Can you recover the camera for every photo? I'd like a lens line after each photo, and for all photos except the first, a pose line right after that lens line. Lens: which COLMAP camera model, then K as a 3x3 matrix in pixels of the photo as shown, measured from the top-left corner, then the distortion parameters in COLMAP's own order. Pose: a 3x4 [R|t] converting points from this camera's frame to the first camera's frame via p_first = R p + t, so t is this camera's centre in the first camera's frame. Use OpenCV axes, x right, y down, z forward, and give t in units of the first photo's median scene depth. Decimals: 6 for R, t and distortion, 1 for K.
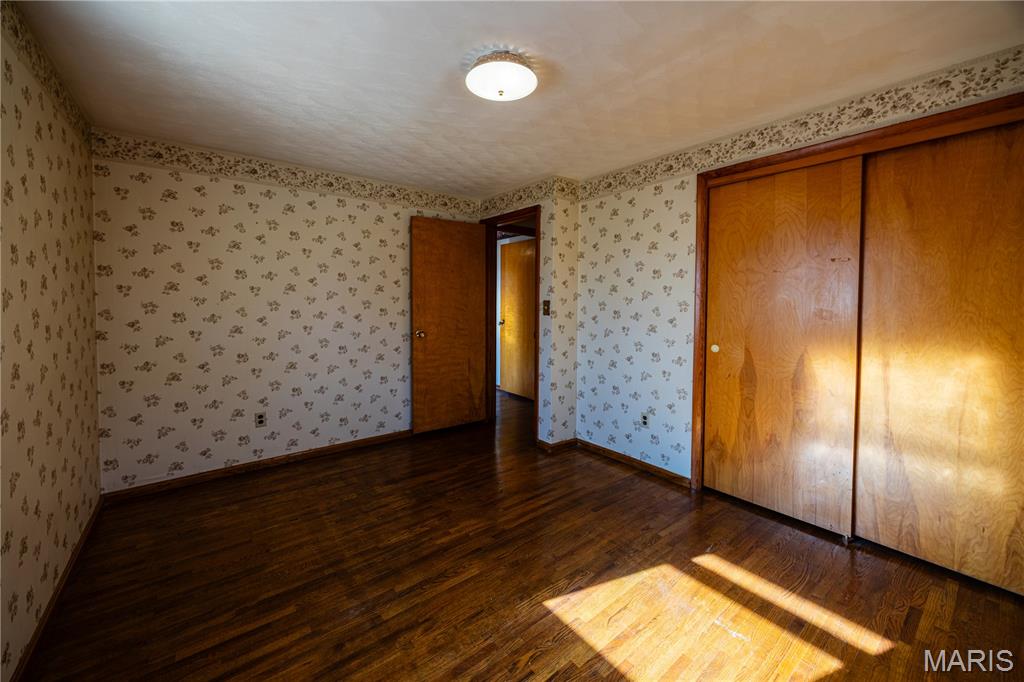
lens RADIAL K [[401.7, 0, 516.6], [0, 401.7, 308.0], [0, 0, 1]] dist [-0.006514, 0.000813]
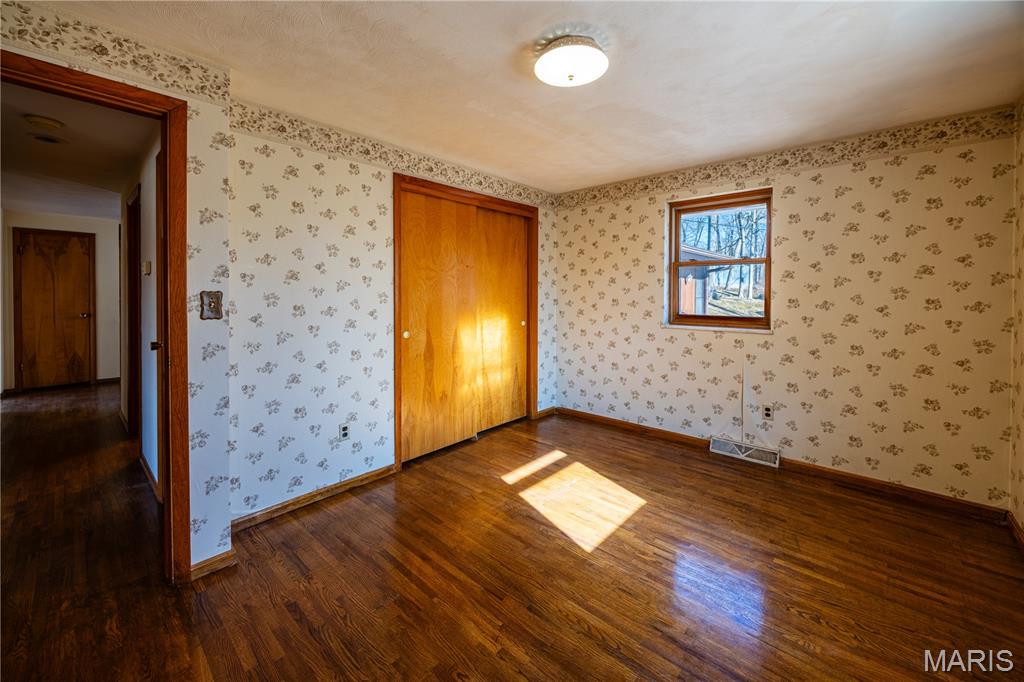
lens RADIAL K [[401.7, 0, 514.4], [0, 401.7, 297.5], [0, 0, 1]] dist [-0.006514, 0.000813]
pose [[-0.162708, -0.010587, 0.986617, -0.730954], [0.018894, 0.999726, 0.013843, -0.014776], [-0.986493, 0.020893, -0.162463, 0.978014]]
